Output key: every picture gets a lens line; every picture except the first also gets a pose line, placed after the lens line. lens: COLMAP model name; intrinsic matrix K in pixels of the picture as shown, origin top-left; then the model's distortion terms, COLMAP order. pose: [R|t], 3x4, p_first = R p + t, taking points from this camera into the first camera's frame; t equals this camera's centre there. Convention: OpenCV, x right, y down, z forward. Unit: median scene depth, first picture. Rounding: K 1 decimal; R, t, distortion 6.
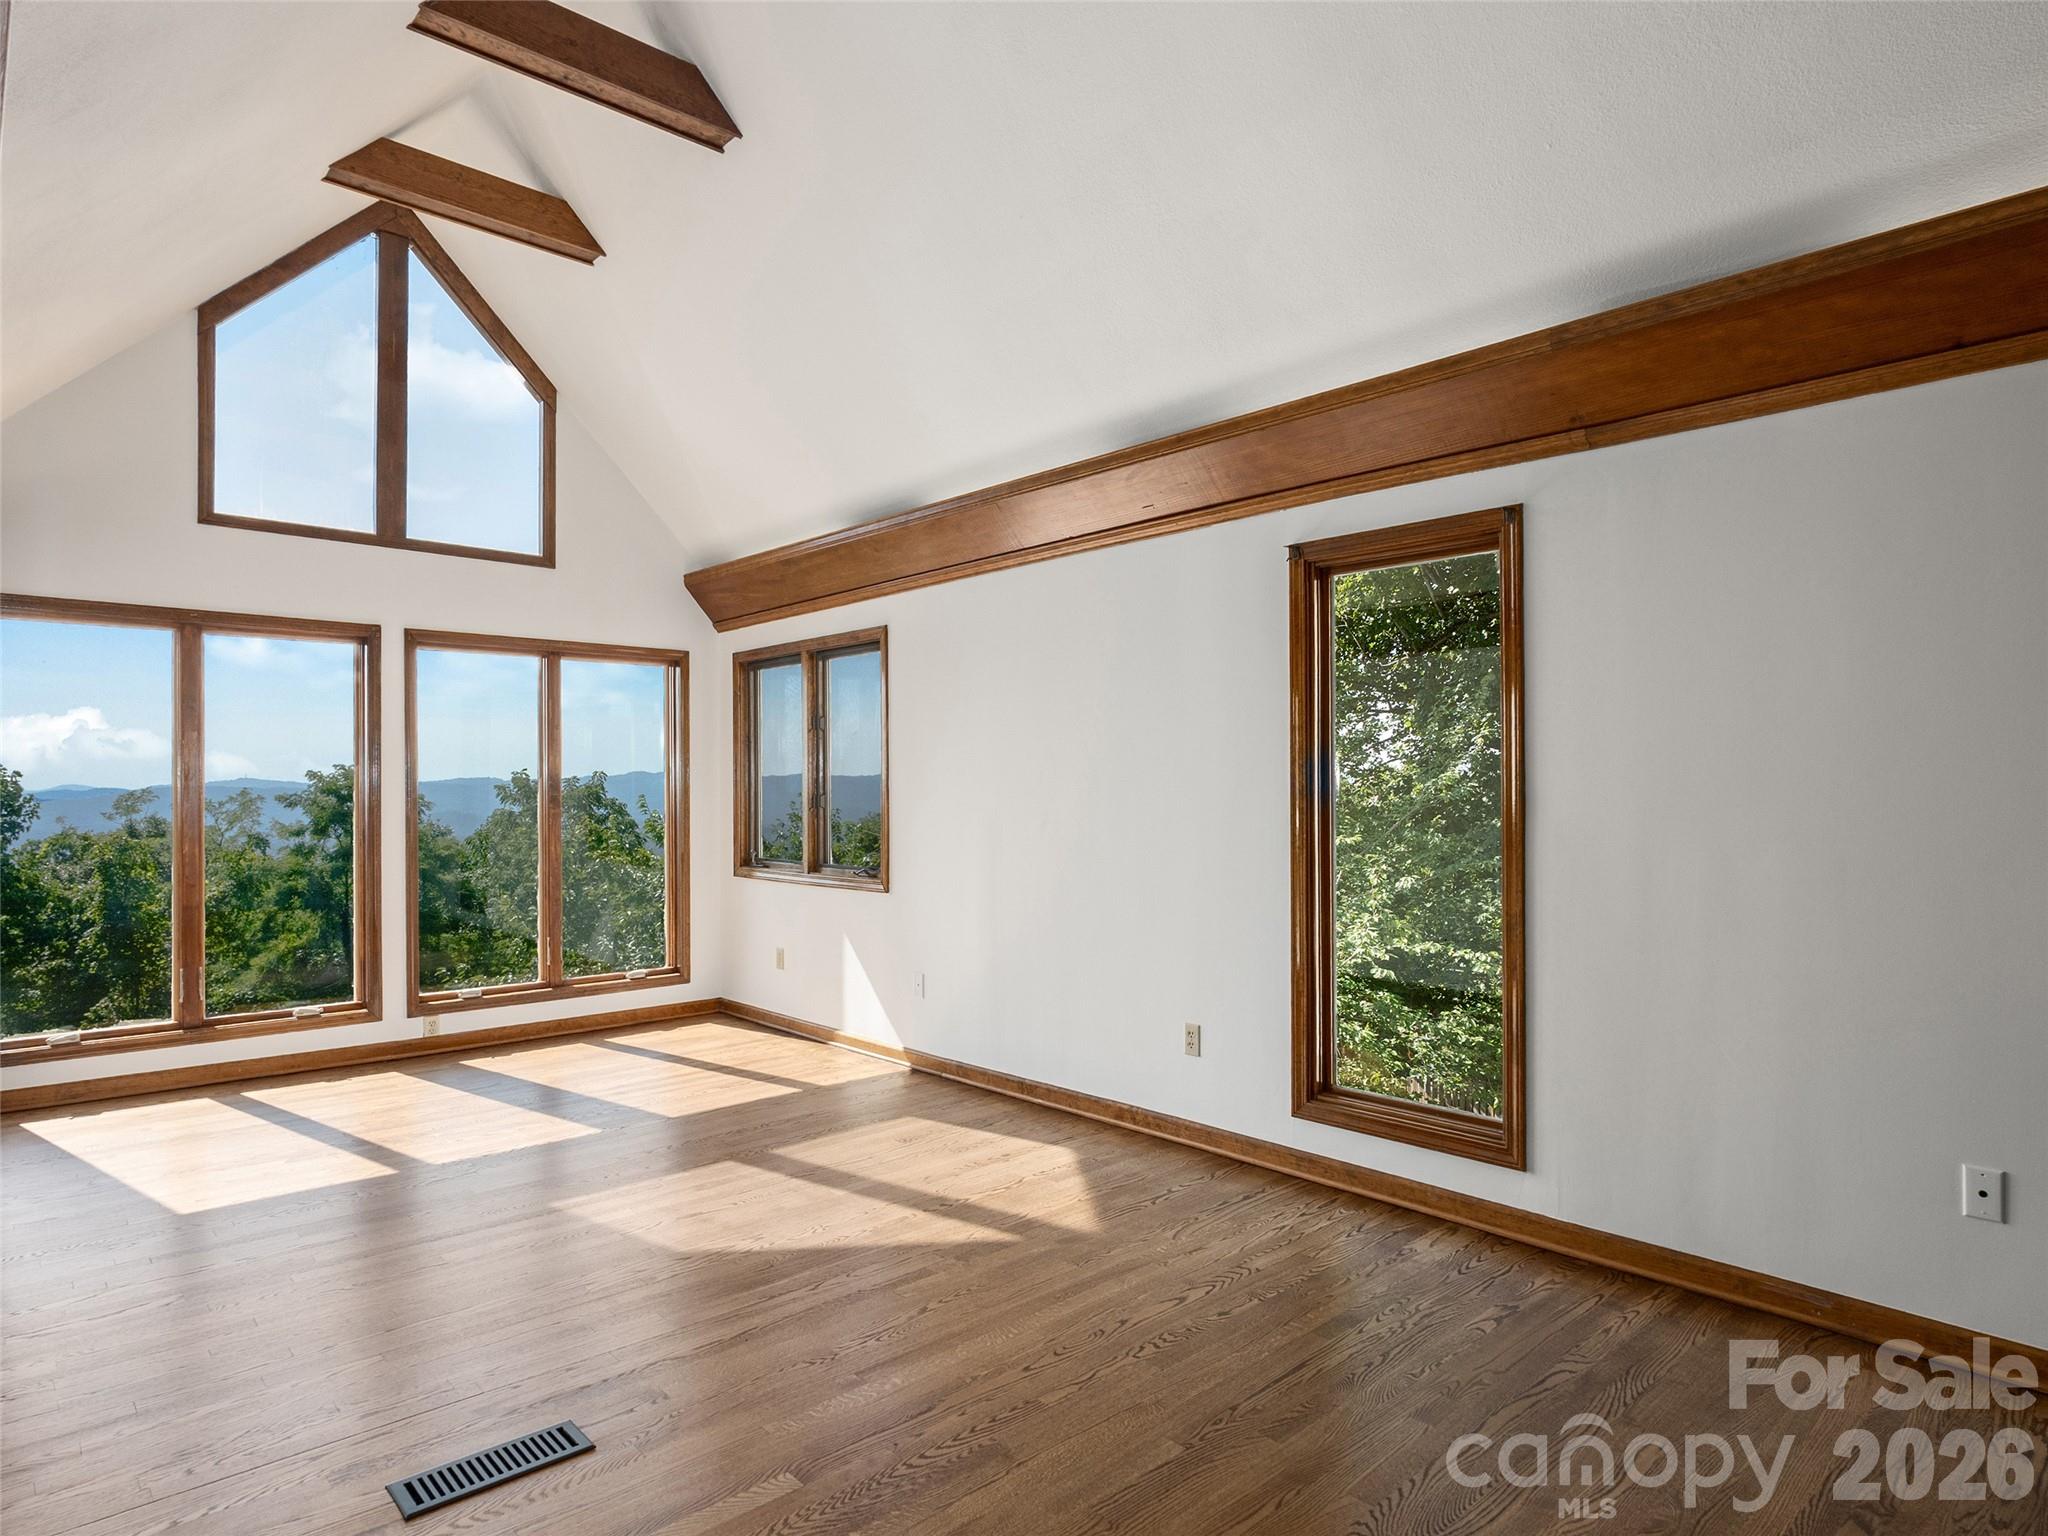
lens RADIAL K [[1124.5, 0, 1018.8], [0, 1124.5, 775.7], [0, 0, 1]] dist [0.015713, -0.000678]
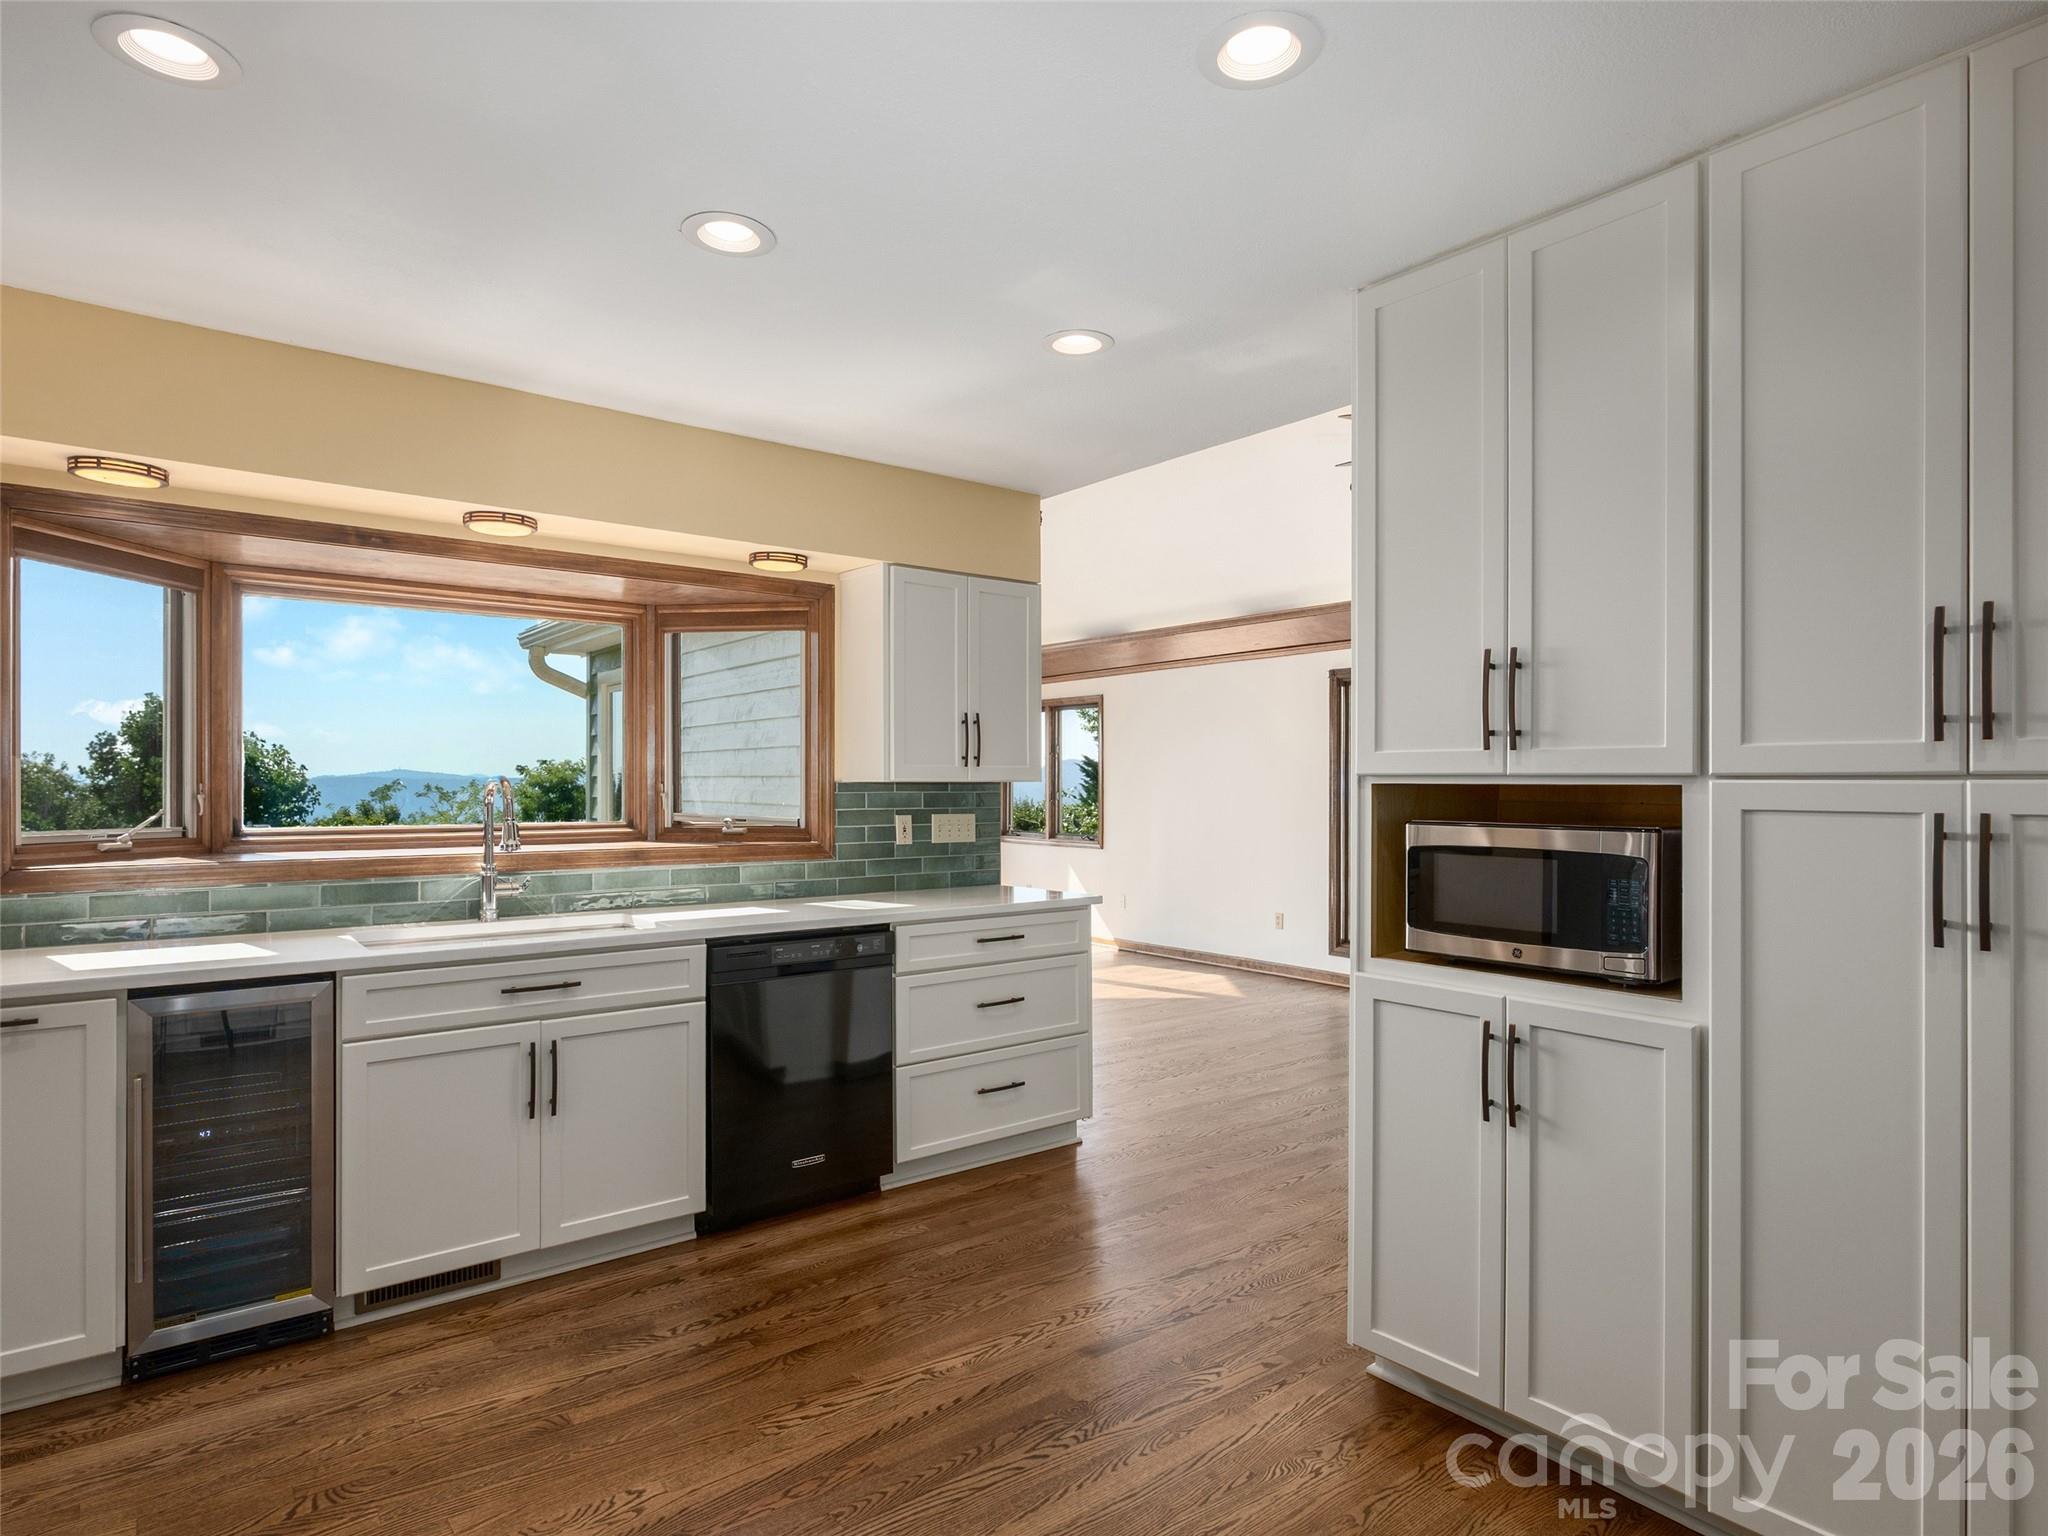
lens RADIAL K [[1124.5, 0, 1029.2], [0, 1124.5, 772.7], [0, 0, 1]] dist [0.015713, -0.000678]
pose [[0.997235, 0.007228, -0.073954, -0.100057], [-0.007132, 0.999973, 0.001554, -0.015108], [0.073964, -0.001023, 0.997260, -0.725890]]
